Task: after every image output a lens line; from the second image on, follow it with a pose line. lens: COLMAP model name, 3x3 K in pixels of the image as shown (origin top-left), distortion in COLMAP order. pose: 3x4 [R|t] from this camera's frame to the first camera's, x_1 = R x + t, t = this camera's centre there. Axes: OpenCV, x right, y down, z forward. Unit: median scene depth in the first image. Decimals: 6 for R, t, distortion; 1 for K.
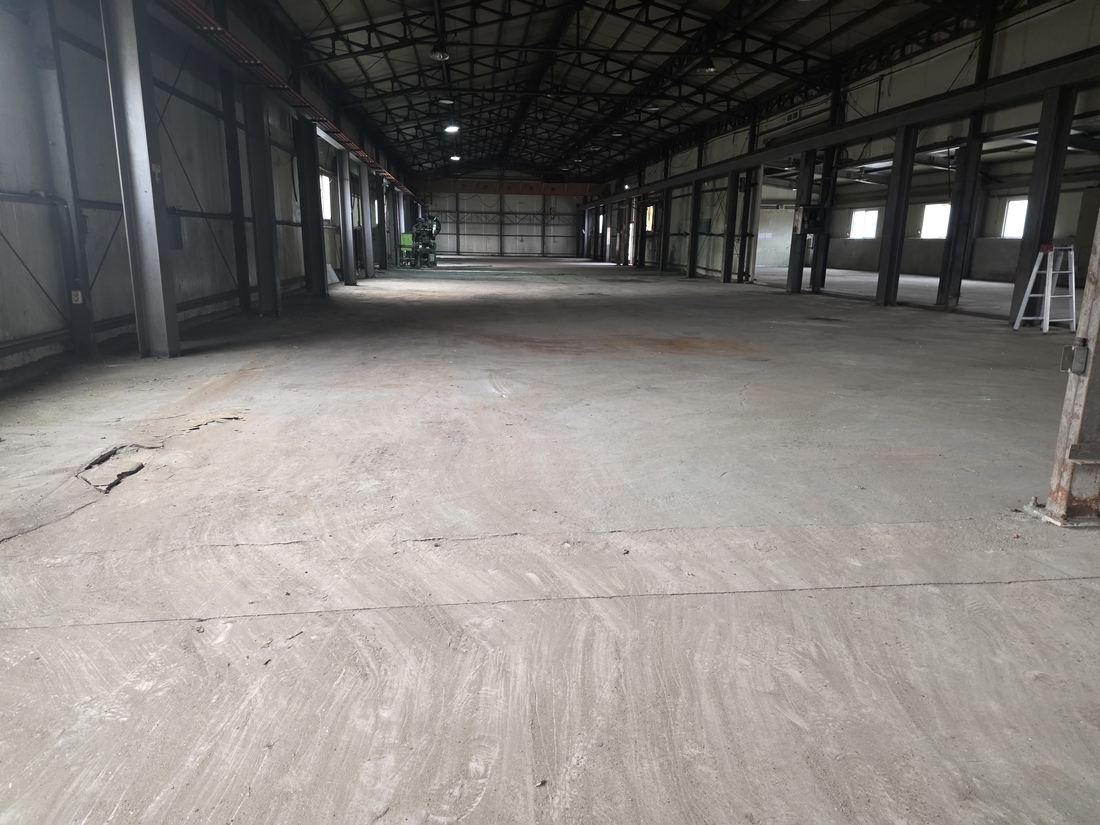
lens RADIAL K [[742.7, 0, 551.5], [0, 742.7, 407.6], [0, 0, 1]] dist [0.033560, 0.003264]
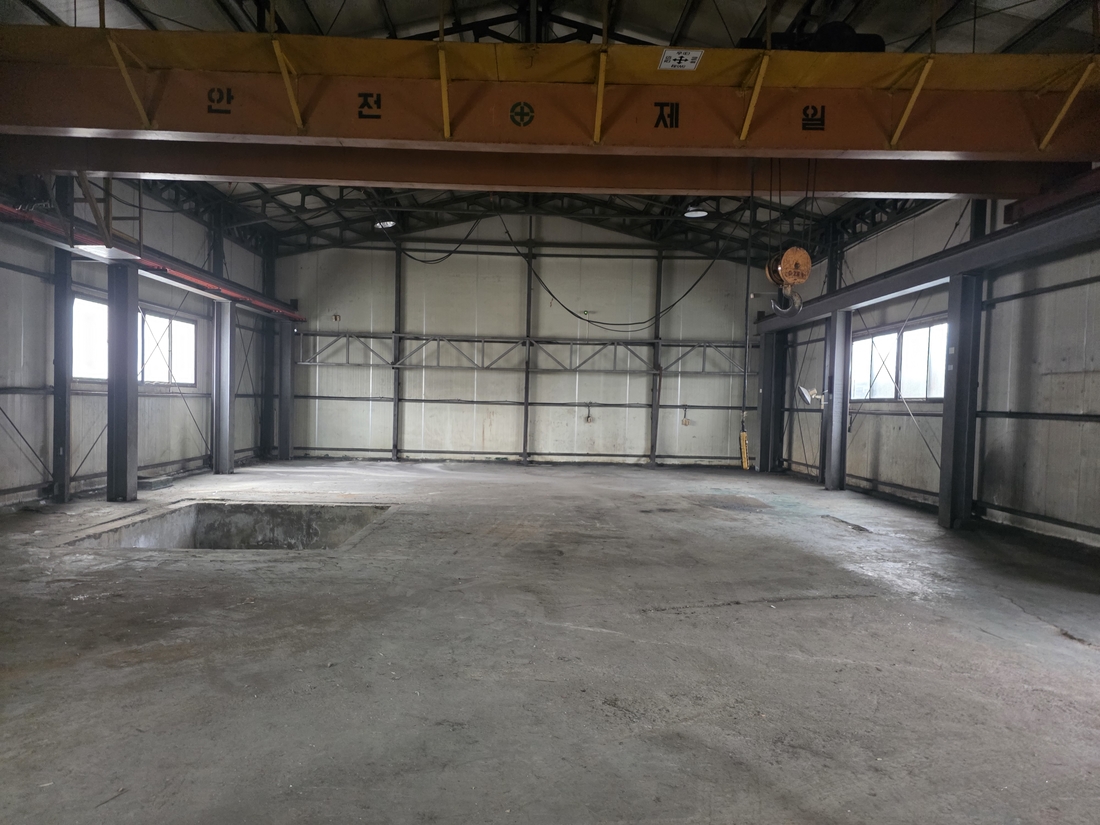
lens RADIAL K [[742.7, 0, 547.7], [0, 742.7, 416.8], [0, 0, 1]] dist [0.033560, 0.003264]
pose [[0.995953, 0.002205, 0.089850, -0.089525], [0.016221, 0.978873, -0.203825, -0.156559], [-0.088401, 0.204458, 0.974876, 0.671398]]
